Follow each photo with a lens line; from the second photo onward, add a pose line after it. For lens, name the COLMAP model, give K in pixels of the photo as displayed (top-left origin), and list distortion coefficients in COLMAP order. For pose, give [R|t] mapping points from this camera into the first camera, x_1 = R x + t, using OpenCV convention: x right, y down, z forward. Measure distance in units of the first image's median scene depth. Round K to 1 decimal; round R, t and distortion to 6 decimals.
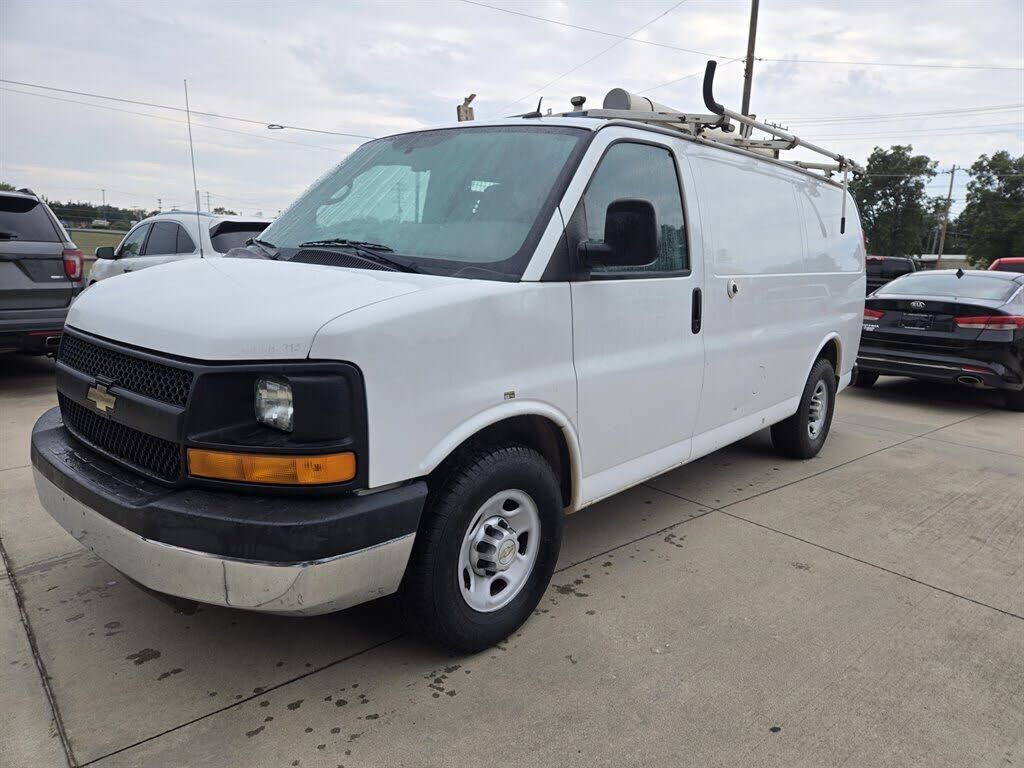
lens RADIAL K [[829.3, 0, 512.1], [0, 829.3, 384.4], [0, 0, 1]] dist [0.003700, -0.006334]
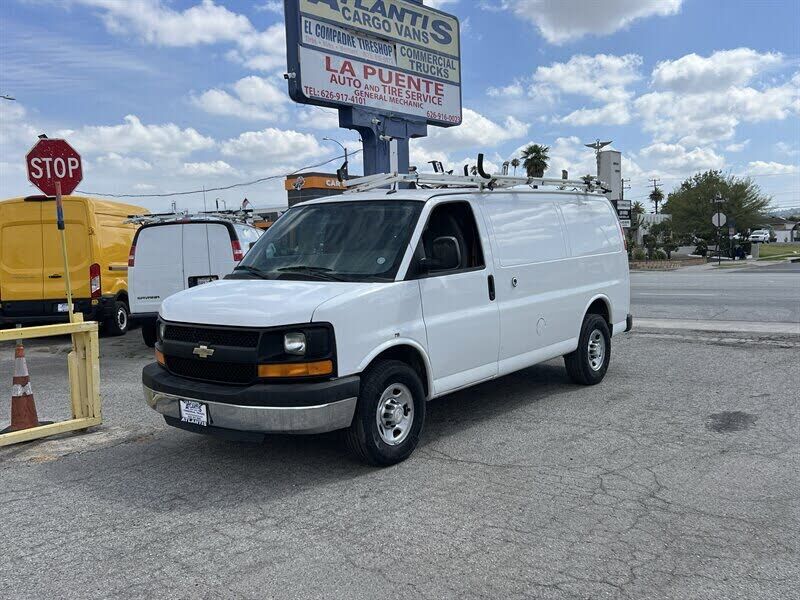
lens RADIAL K [[647.9, 0, 400.1], [0, 647.9, 300.3], [0, 0, 1]] dist [0.003700, -0.006334]
pose [[0.996159, -0.082010, 0.030681, -0.028140], [0.084302, 0.992984, -0.082917, 0.057310], [-0.023666, 0.085185, 0.996084, -0.588159]]
